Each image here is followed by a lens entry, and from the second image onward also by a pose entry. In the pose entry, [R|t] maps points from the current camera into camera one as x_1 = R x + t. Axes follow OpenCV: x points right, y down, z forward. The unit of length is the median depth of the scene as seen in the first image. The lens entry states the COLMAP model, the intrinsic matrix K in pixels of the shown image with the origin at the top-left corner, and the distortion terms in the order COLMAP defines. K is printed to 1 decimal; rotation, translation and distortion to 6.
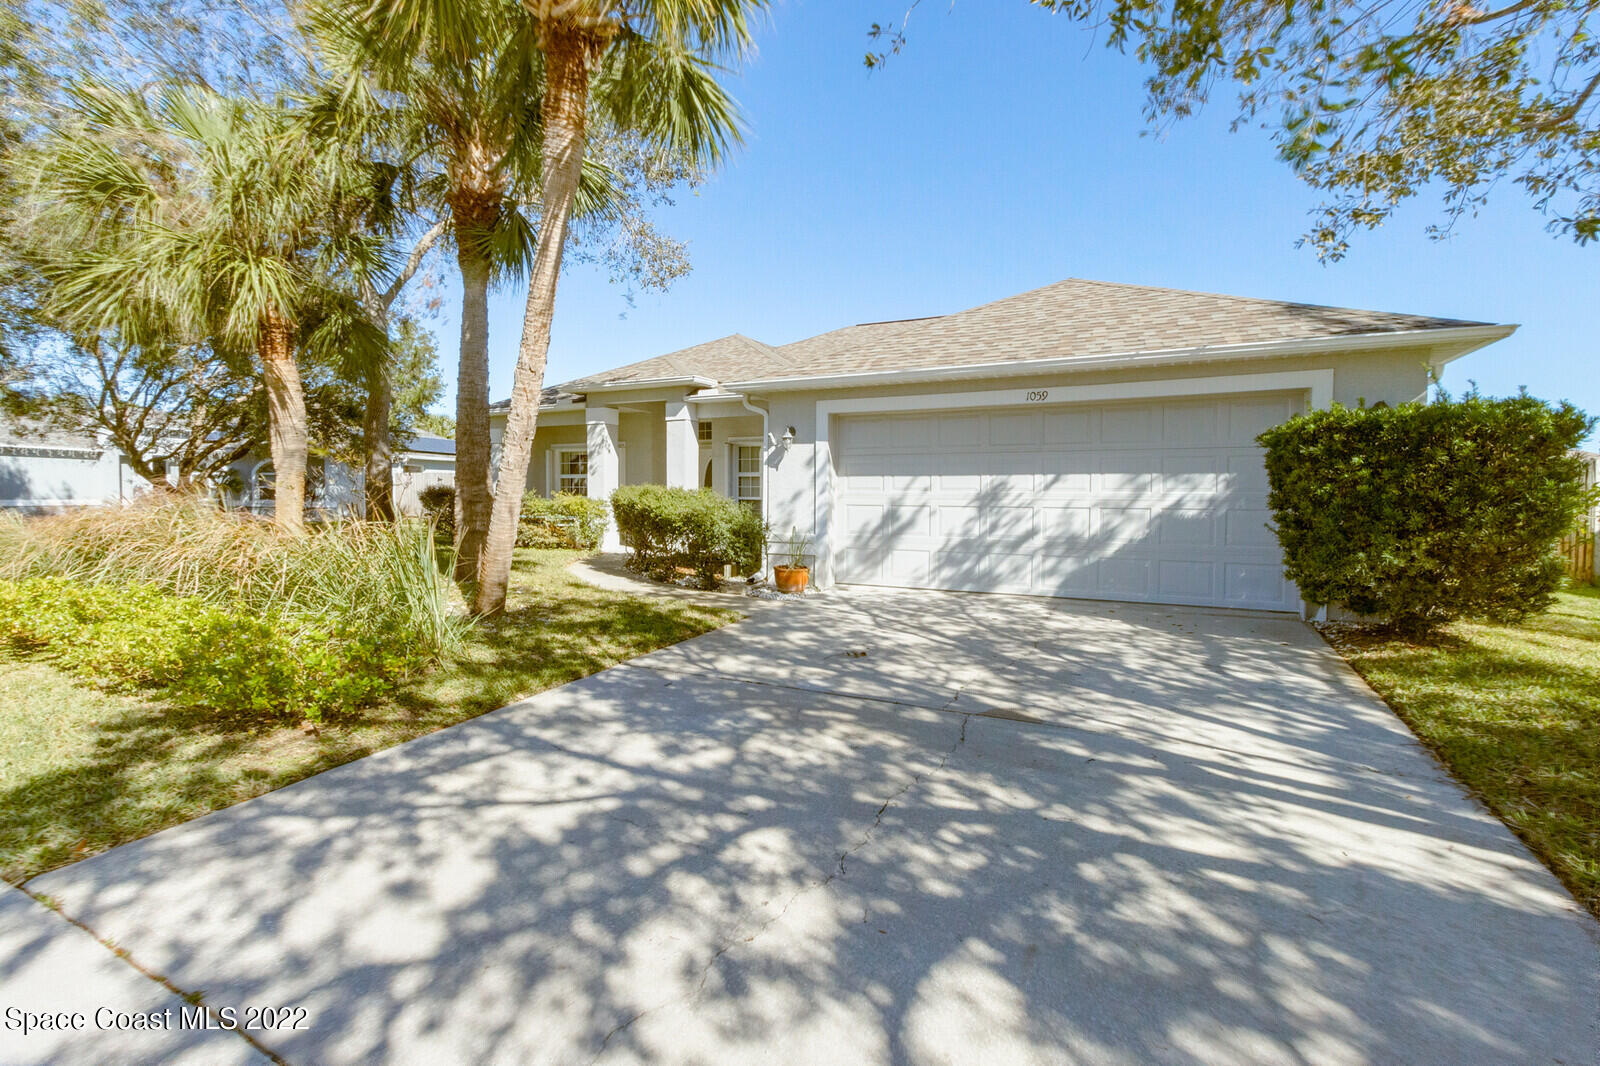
lens RADIAL K [[732.8, 0, 798.7], [0, 732.8, 526.4], [0, 0, 1]] dist [0.001145, -0.000283]
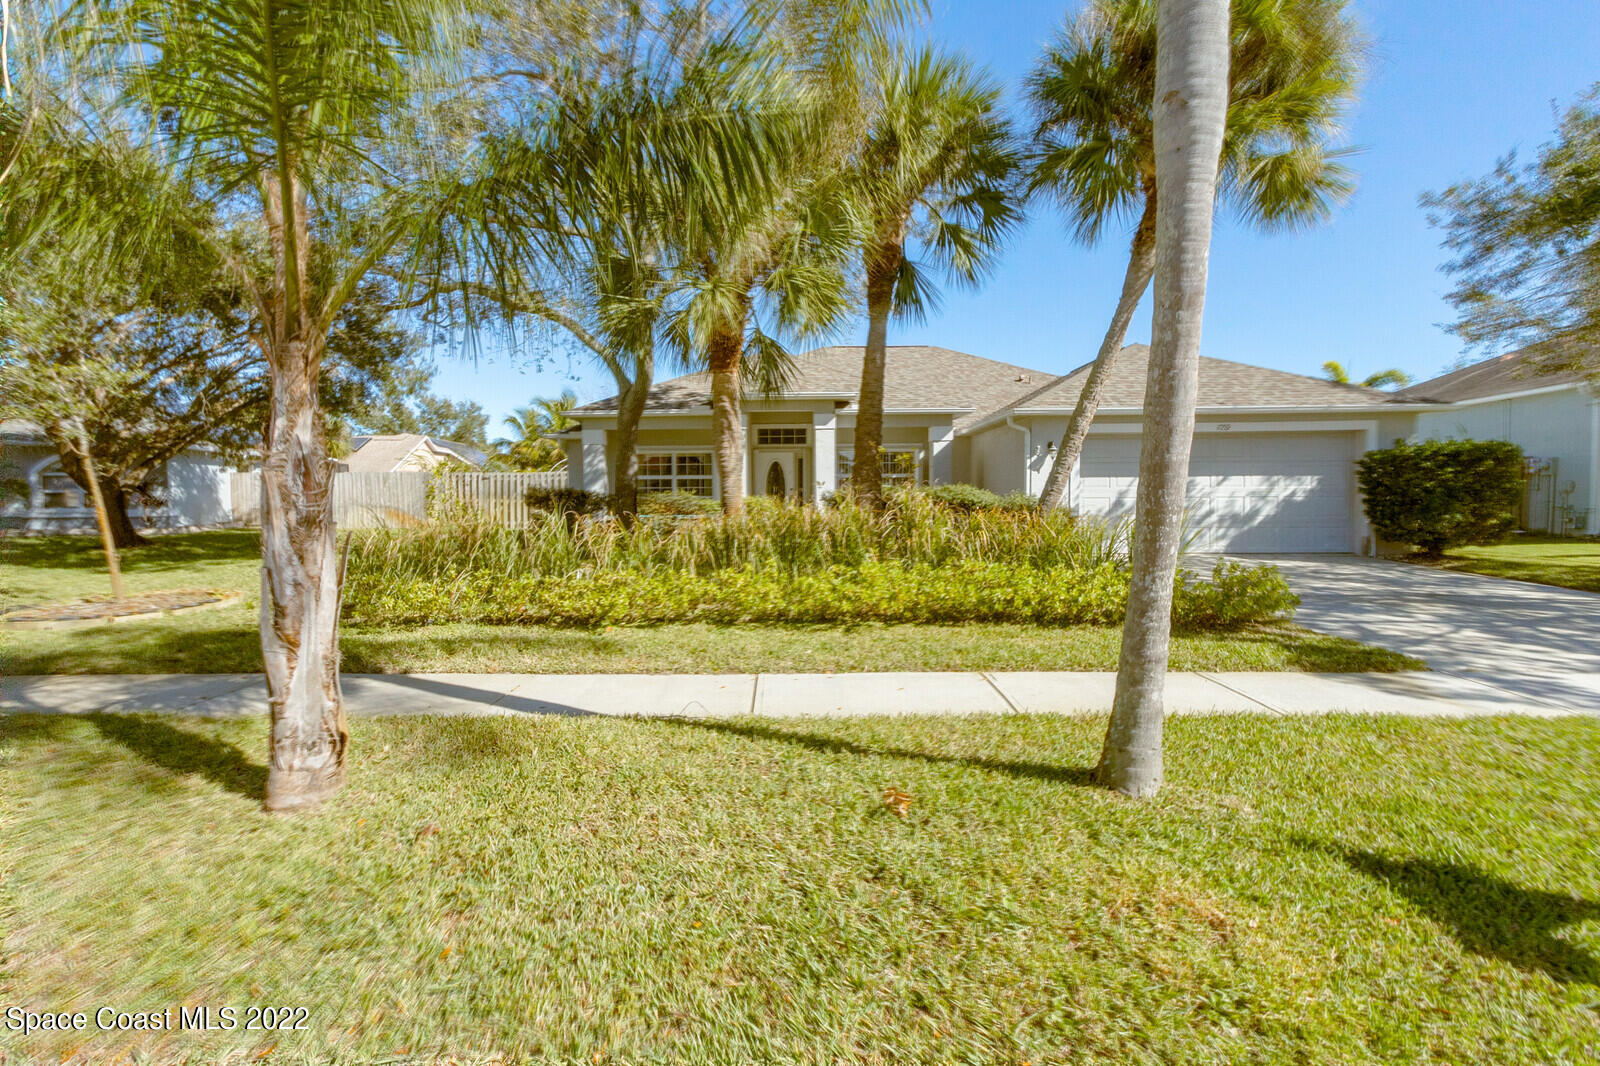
lens RADIAL K [[732.8, 0, 798.7], [0, 732.8, 526.4], [0, 0, 1]] dist [0.001145, -0.000283]
pose [[0.900919, -0.025319, 0.433248, -1.200871], [0.028131, 0.999604, -0.000081, 0.013609], [-0.433074, 0.012261, 0.901275, -0.043383]]
